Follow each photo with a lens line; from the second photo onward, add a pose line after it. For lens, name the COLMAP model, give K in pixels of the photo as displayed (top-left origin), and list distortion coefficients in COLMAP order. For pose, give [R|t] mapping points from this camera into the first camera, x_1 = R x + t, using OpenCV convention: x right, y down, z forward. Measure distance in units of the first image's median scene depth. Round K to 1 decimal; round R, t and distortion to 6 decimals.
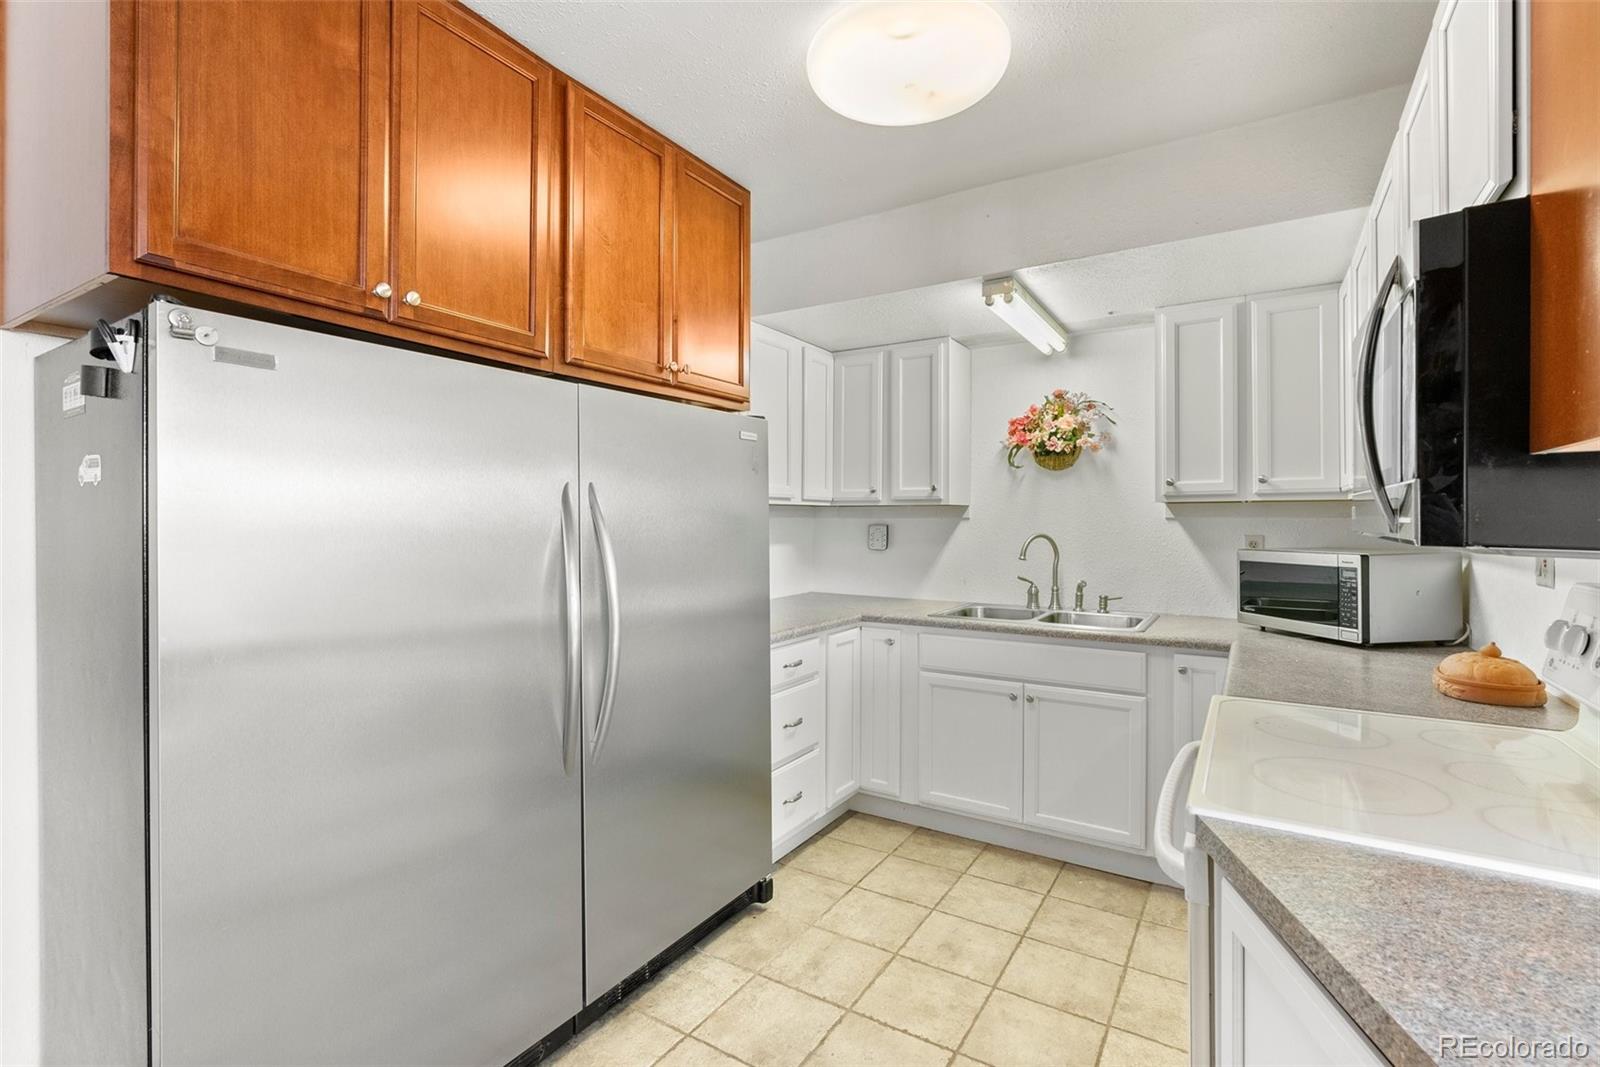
lens RADIAL K [[736.1, 0, 803.1], [0, 736.1, 523.0], [0, 0, 1]] dist [-0.010122, 0.006410]
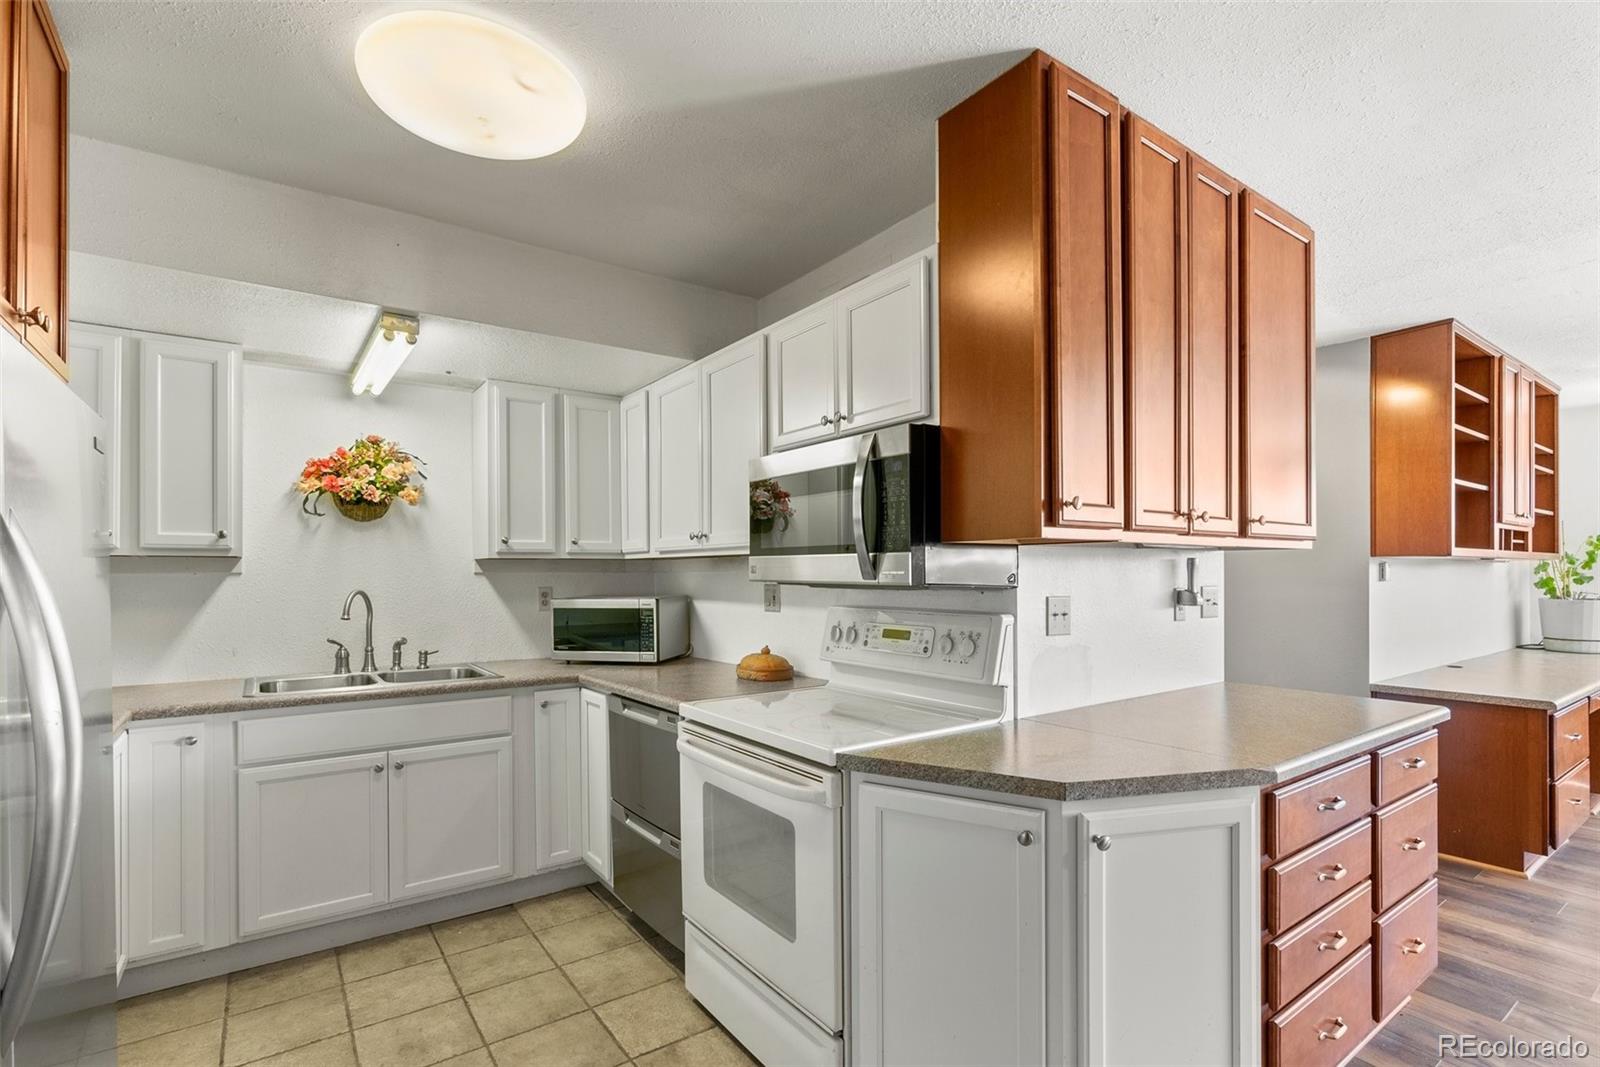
lens RADIAL K [[736.1, 0, 818.3], [0, 736.1, 573.5], [0, 0, 1]] dist [-0.010122, 0.006410]
pose [[0.376739, -0.000920, 0.926319, -0.348531], [0.007453, 0.999970, -0.002038, 0.000100], [-0.926290, 0.007672, 0.376734, 0.146448]]
